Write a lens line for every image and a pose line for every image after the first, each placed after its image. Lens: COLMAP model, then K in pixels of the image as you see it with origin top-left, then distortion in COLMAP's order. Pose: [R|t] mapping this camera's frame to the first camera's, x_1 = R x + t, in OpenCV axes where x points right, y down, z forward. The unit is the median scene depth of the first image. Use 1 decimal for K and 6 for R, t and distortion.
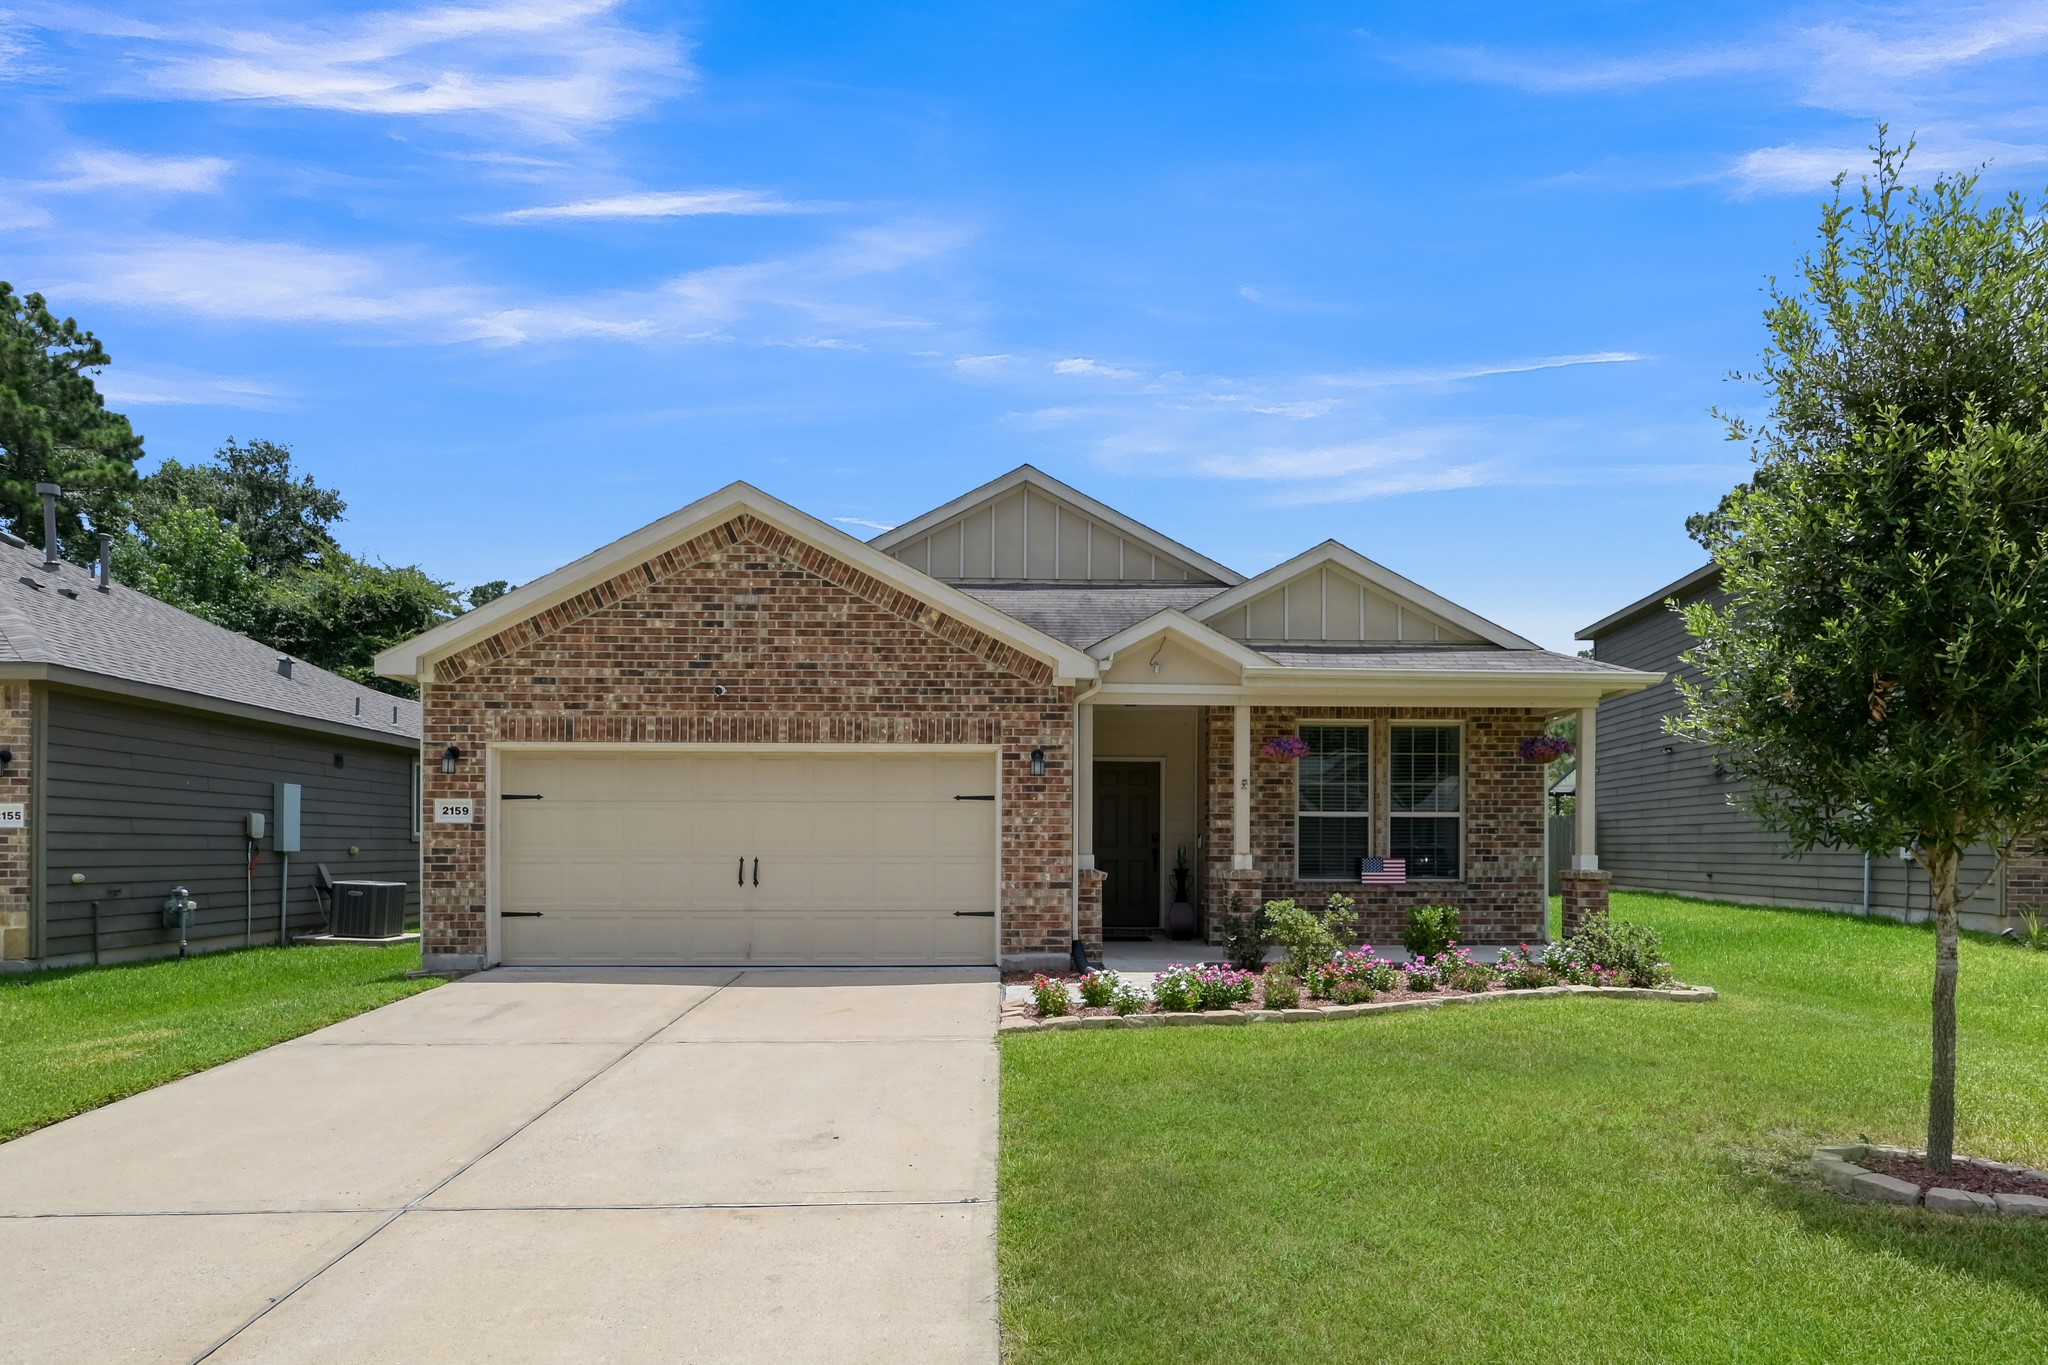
lens RADIAL K [[824.9, 0, 1023.8], [0, 824.9, 745.7], [0, 0, 1]] dist [0.000122, 0.000035]
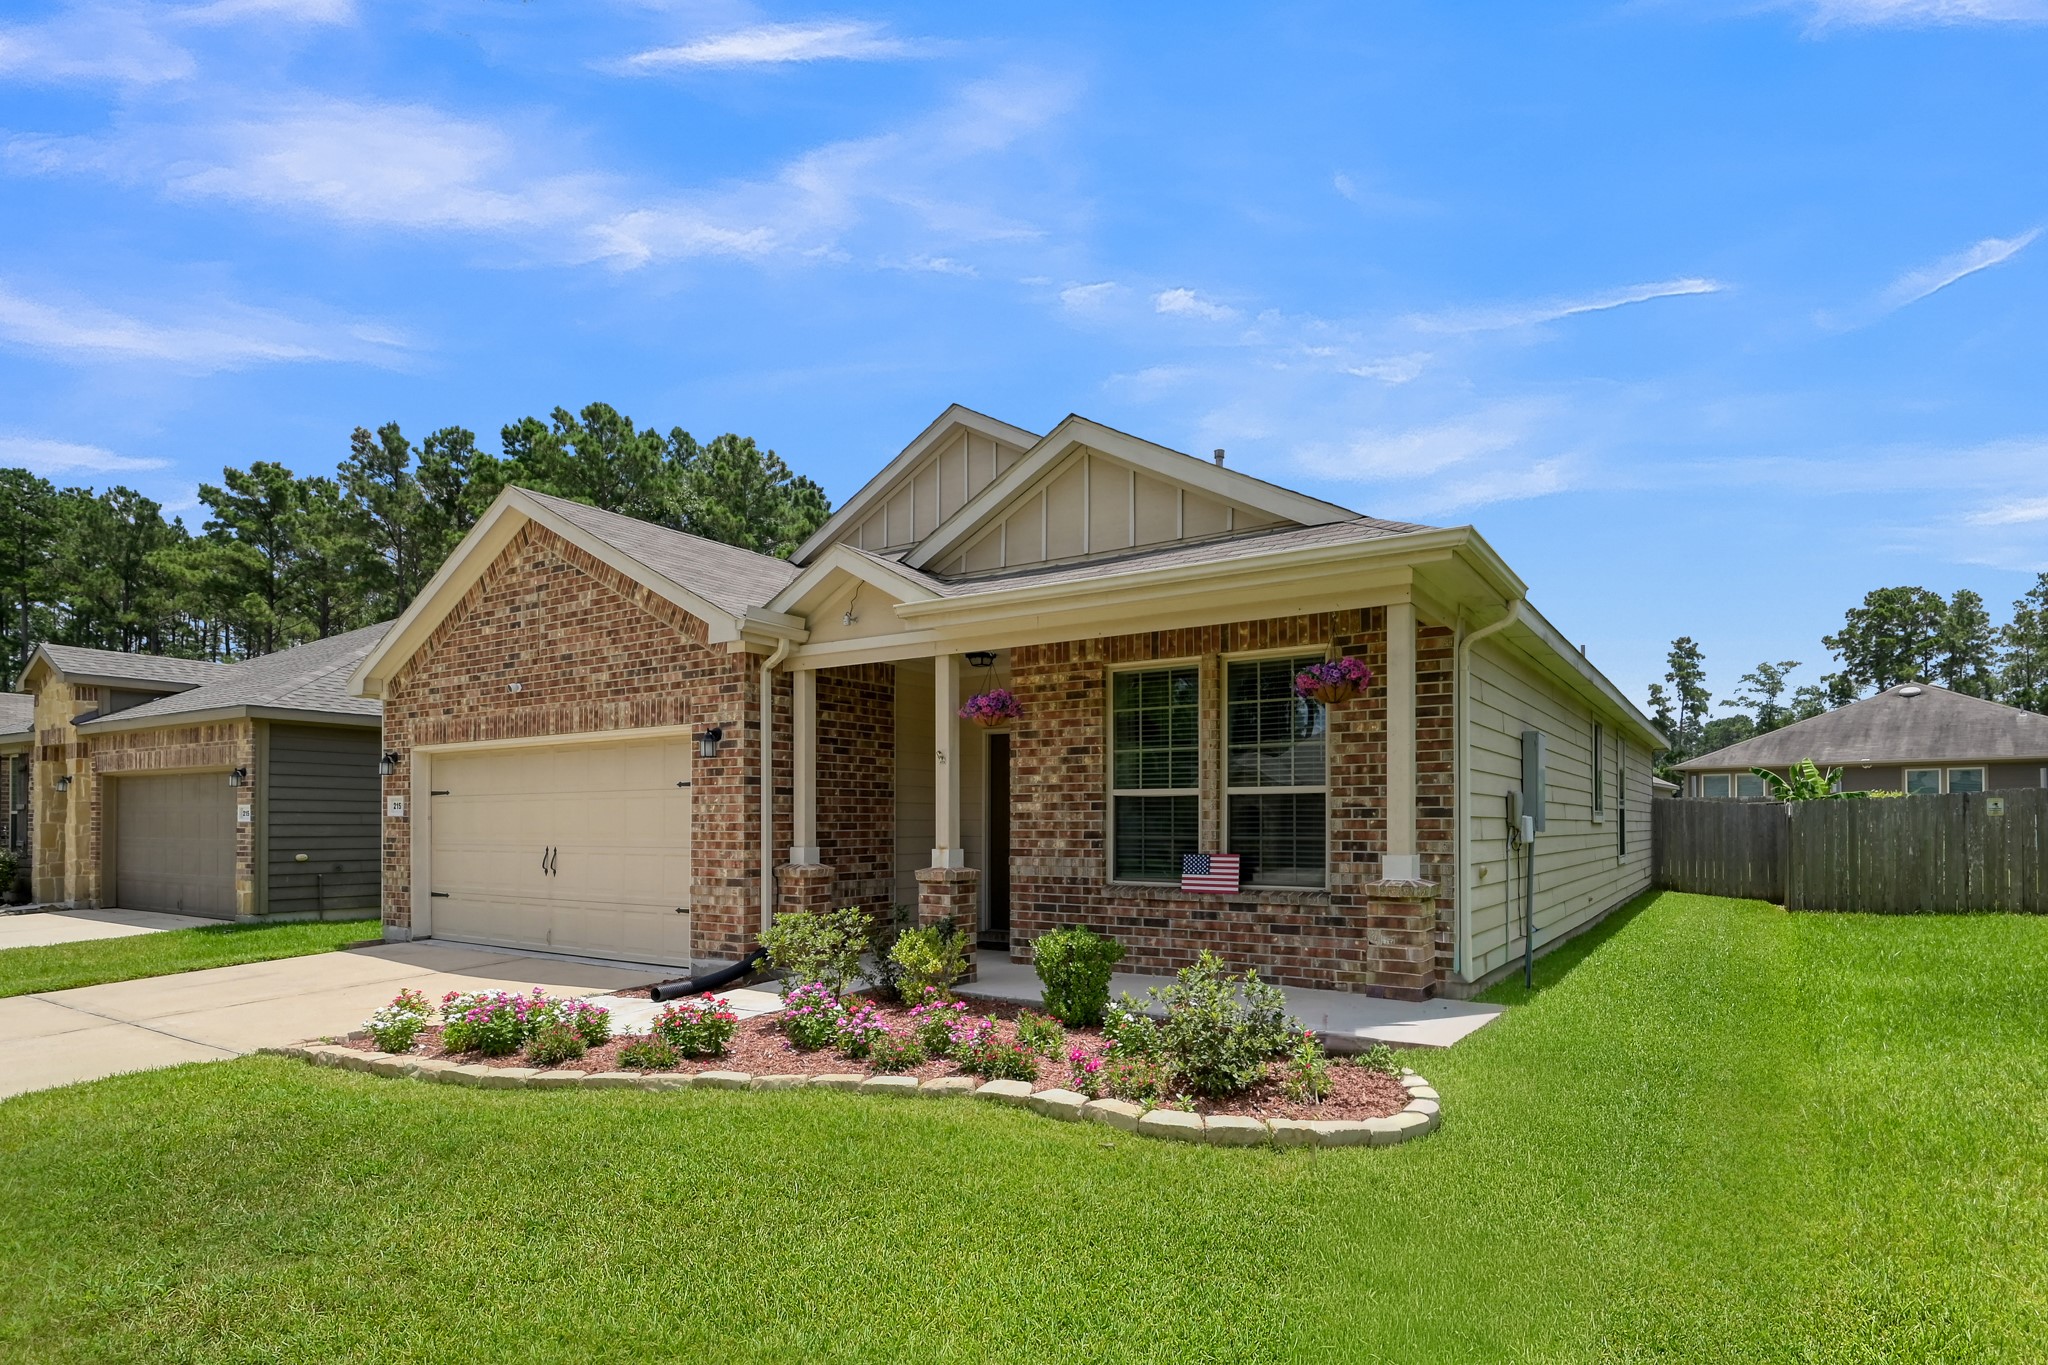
lens RADIAL K [[832.4, 0, 1026.9], [0, 832.4, 733.9], [0, 0, 1]] dist [0.001086, 0.000050]
pose [[0.894749, -0.052584, -0.443463, 0.623072], [0.057036, 0.998367, -0.003304, 0.029228], [0.442912, -0.022338, 0.896287, 0.310242]]
